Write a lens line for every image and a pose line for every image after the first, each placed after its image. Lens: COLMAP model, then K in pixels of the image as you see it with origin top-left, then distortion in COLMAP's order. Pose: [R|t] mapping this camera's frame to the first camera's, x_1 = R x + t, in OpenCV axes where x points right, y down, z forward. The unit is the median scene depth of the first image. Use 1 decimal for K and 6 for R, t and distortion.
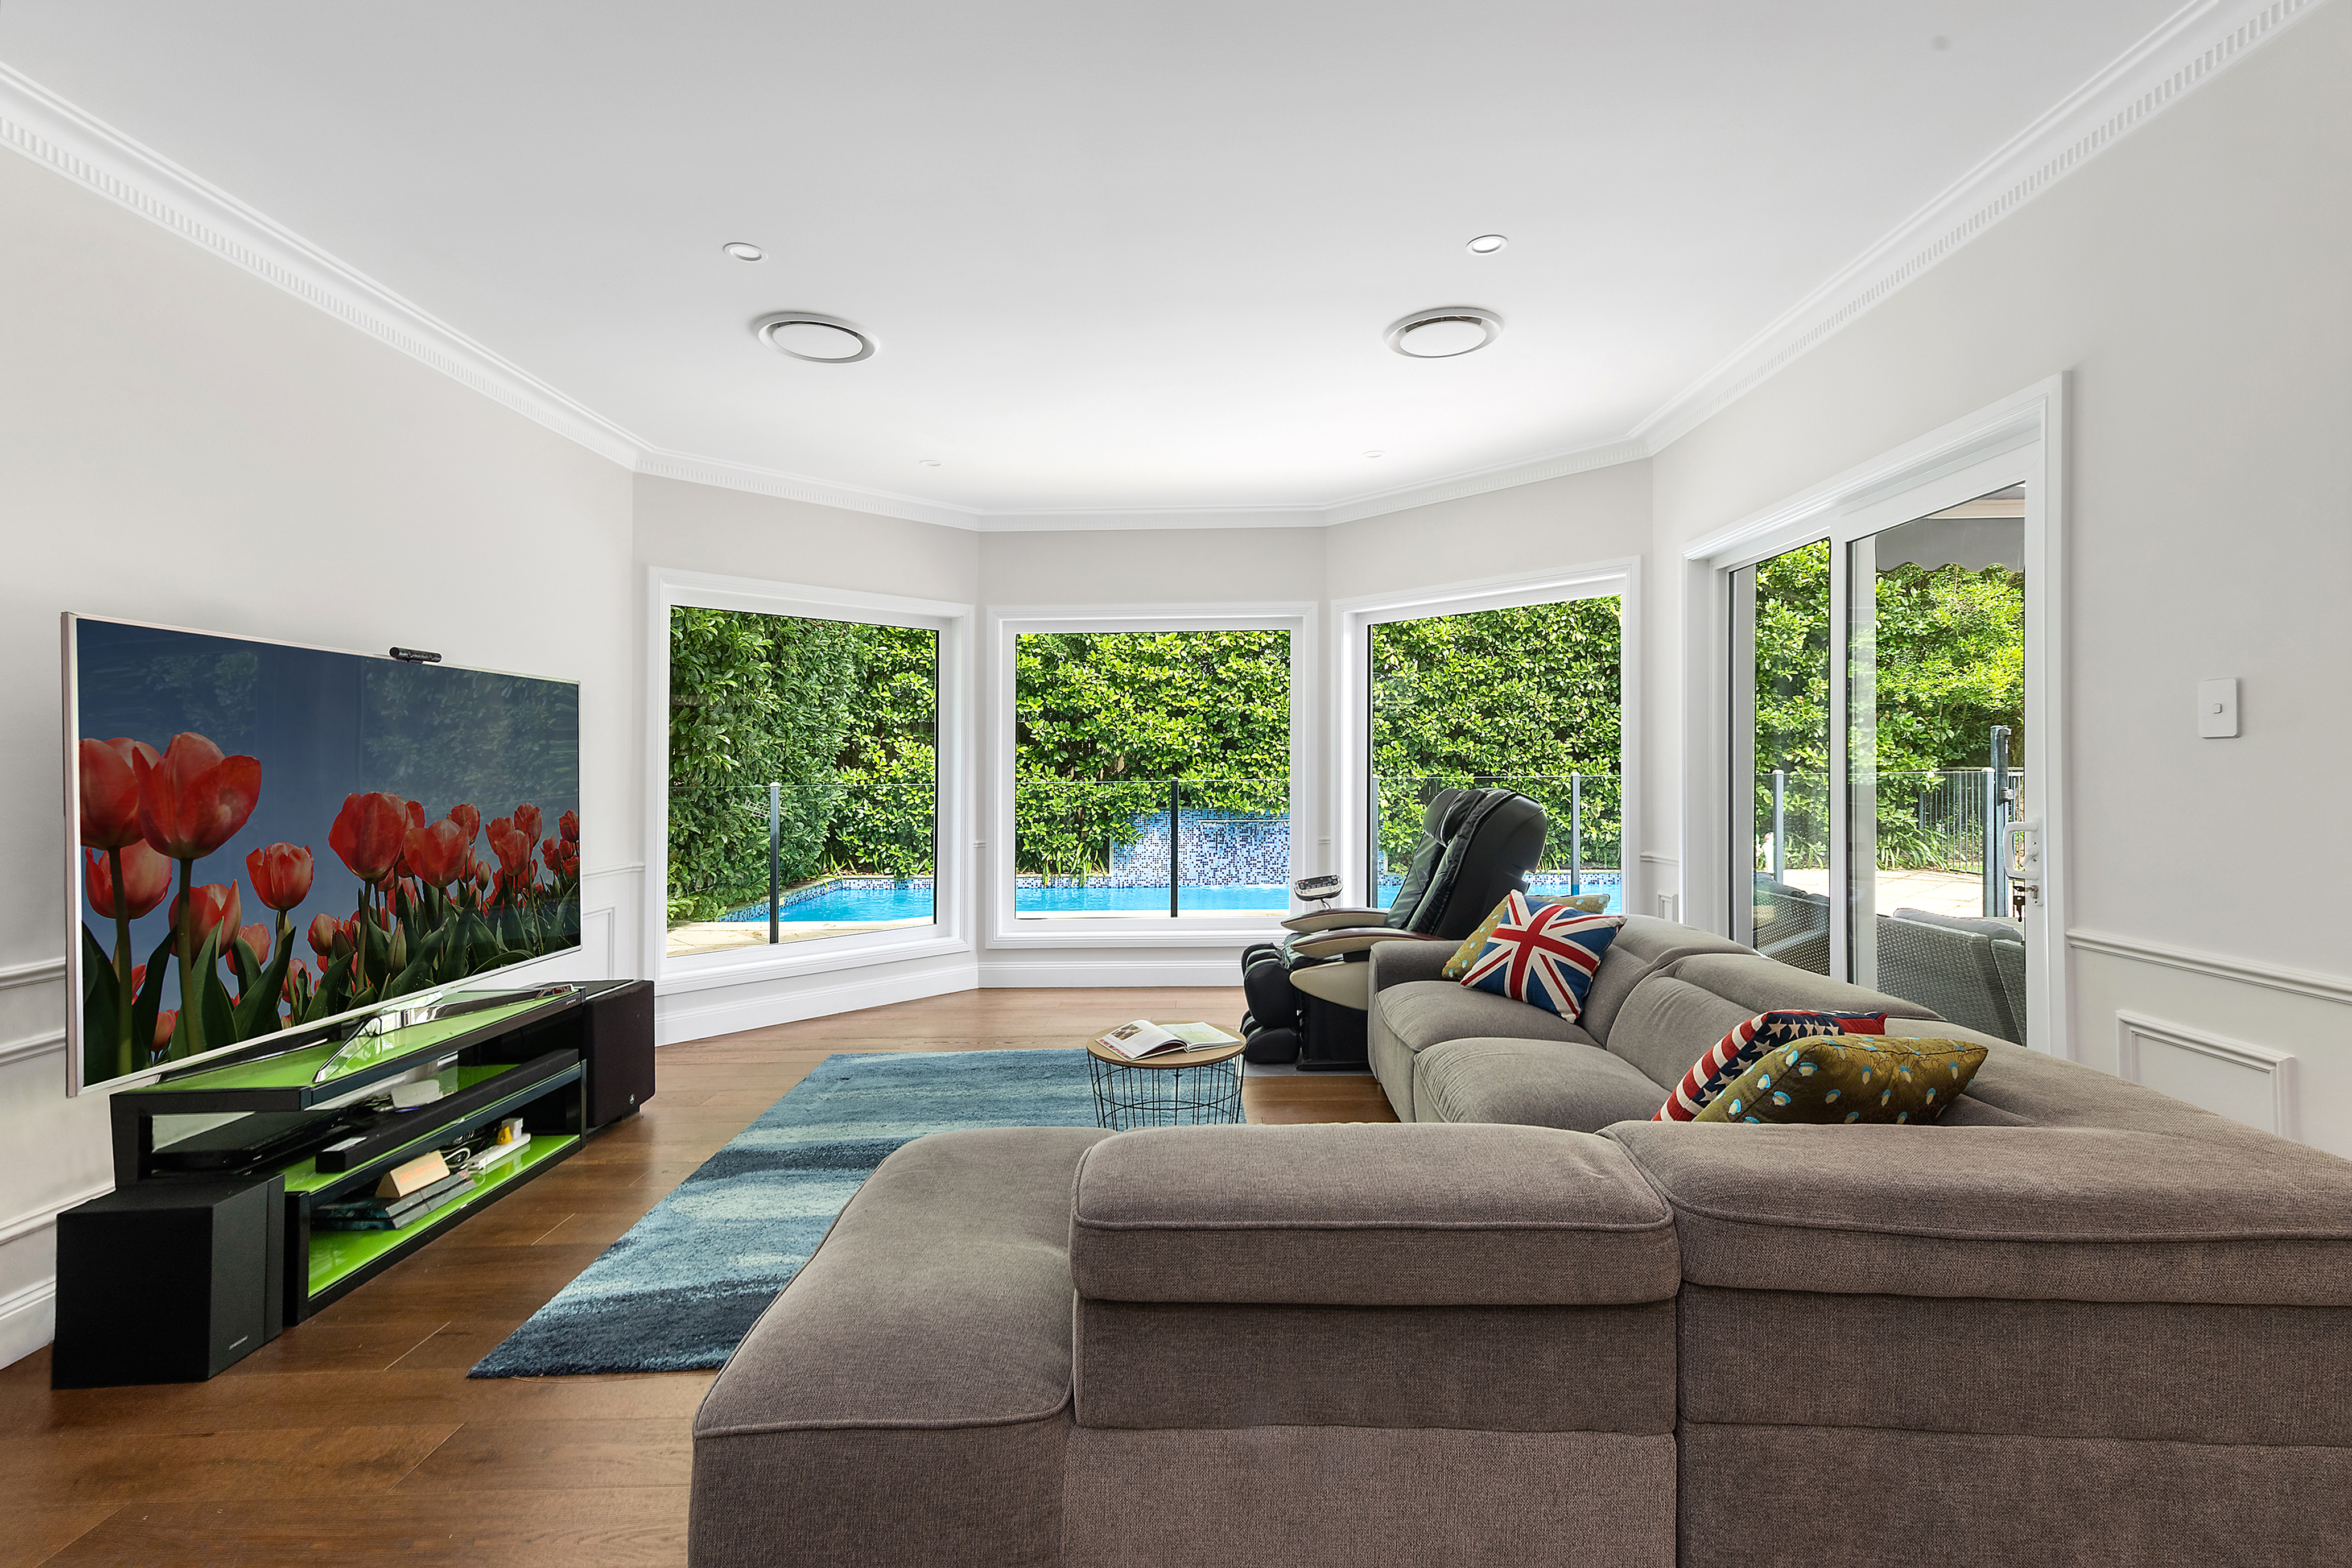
lens RADIAL K [[1053.4, 0, 1176.0], [0, 1053.4, 784.0], [0, 0, 1]] dist [0.000889, 0.000309]
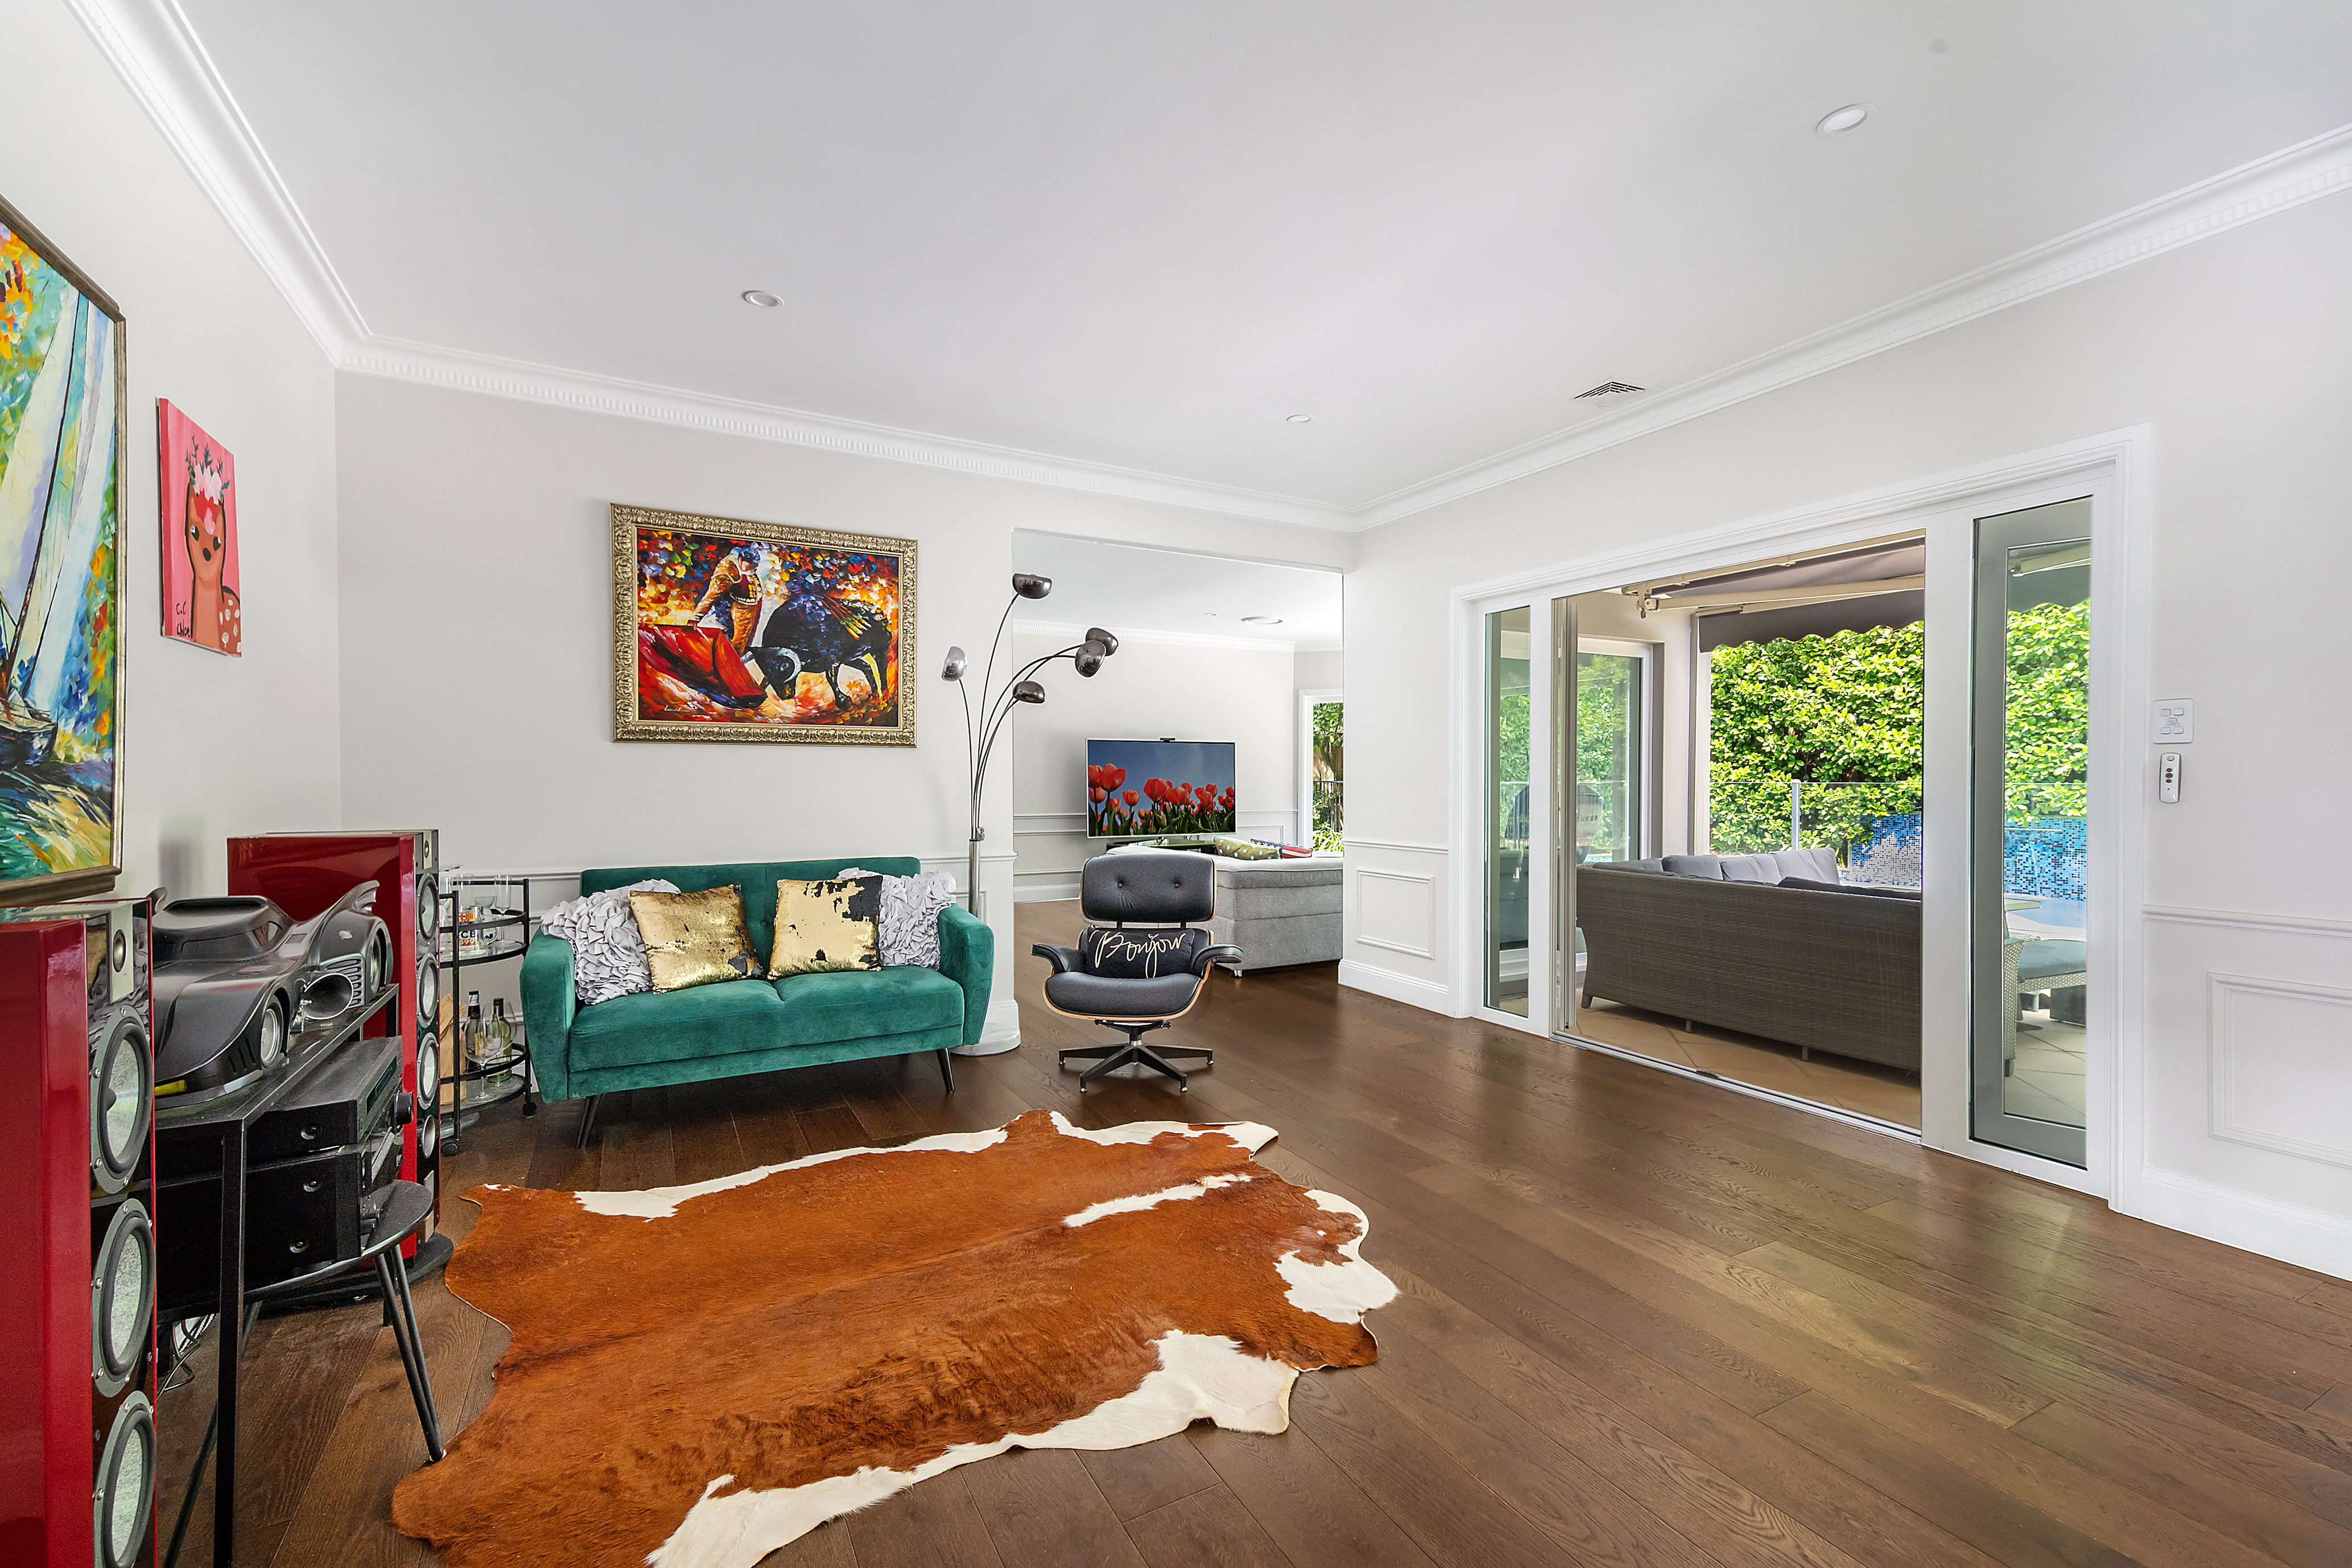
lens RADIAL K [[1053.4, 0, 1176.0], [0, 1053.4, 784.0], [0, 0, 1]] dist [0.000889, 0.000309]
pose [[0.484071, 0.013973, -0.874917, 2.074900], [-0.018415, 0.999814, 0.005780, 0.004275], [0.874835, 0.013313, 0.484238, -0.614176]]
